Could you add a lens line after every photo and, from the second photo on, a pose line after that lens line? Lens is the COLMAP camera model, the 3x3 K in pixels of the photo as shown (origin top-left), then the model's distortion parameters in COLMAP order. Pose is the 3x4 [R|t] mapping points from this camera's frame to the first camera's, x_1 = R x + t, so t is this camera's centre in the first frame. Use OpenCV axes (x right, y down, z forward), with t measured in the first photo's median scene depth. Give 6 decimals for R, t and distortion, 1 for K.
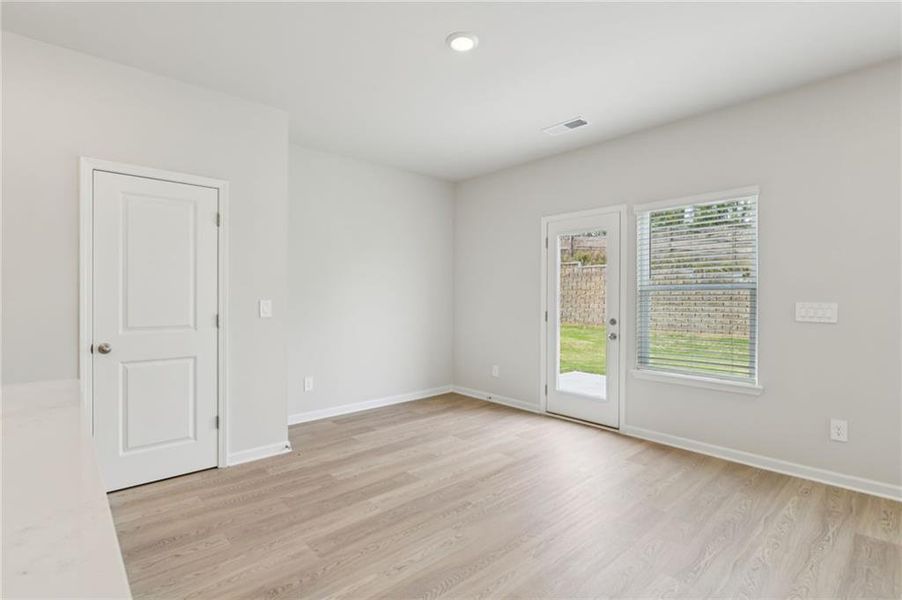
lens RADIAL K [[427.3, 0, 446.0], [0, 427.3, 300.7], [0, 0, 1]] dist [-0.008586, 0.000503]
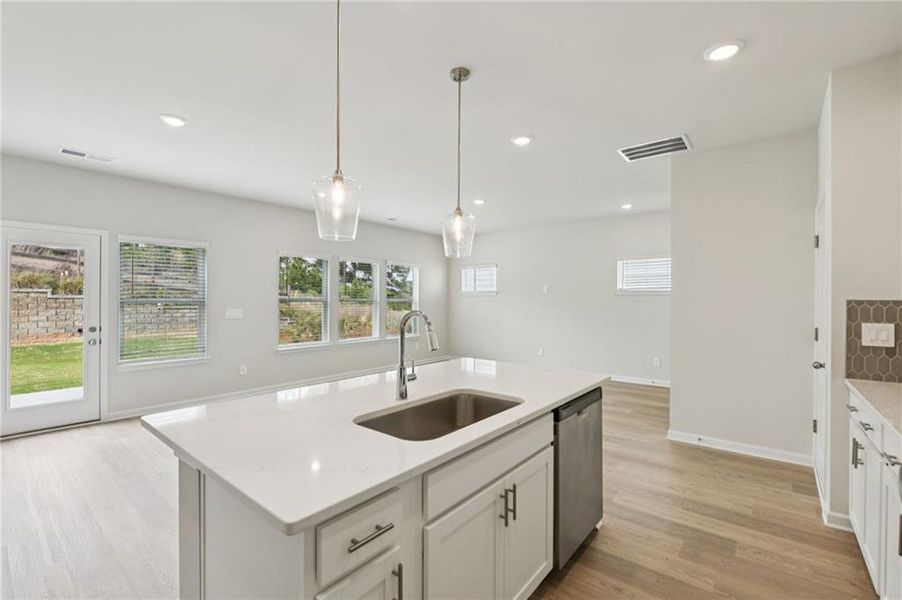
lens RADIAL K [[396.1, 0, 452.3], [0, 396.1, 315.4], [0, 0, 1]] dist [-0.020256, -0.000490]
pose [[-0.156903, -0.044019, 0.986633, -1.037498], [0.004529, 0.998964, 0.045289, -0.040785], [-0.987604, 0.011575, -0.156541, 0.266978]]
